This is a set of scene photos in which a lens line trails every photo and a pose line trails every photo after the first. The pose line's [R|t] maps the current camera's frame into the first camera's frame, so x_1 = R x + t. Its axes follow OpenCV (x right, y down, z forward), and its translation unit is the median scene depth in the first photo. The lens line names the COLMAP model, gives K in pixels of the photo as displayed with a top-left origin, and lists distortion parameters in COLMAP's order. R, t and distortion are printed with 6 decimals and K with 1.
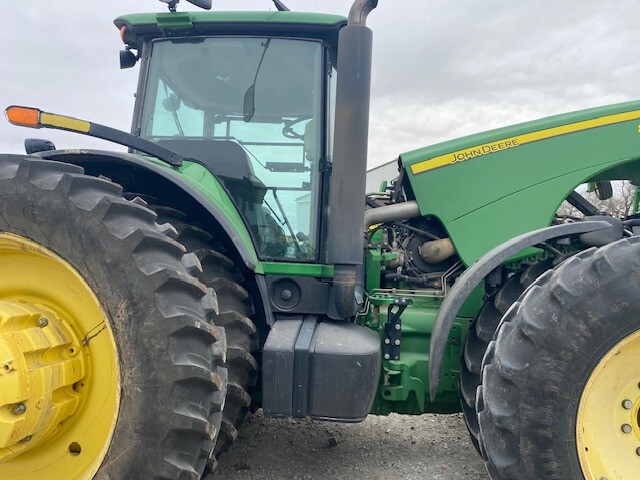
lens RADIAL K [[483.7, 0, 319.9], [0, 483.7, 241.7], [0, 0, 1]] dist [0.035563, -0.014098]
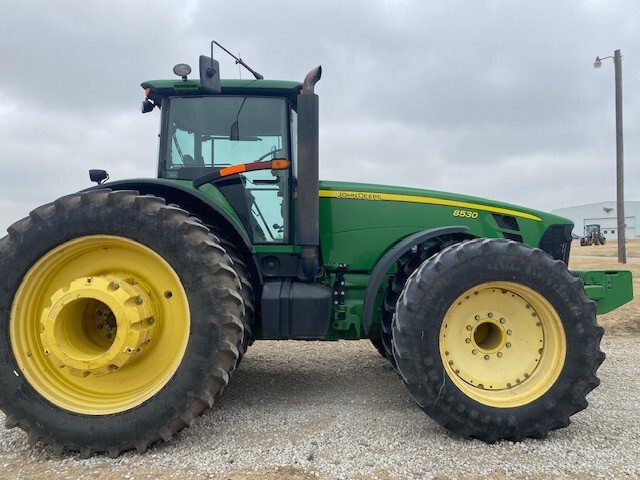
lens RADIAL K [[483.7, 0, 318.0], [0, 483.7, 239.5], [0, 0, 1]] dist [0.035563, -0.014098]
pose [[0.994352, -0.042921, 0.097063, -0.063311], [0.038194, 0.998016, 0.050049, -0.046594], [-0.099019, -0.046059, 0.994019, -0.548049]]
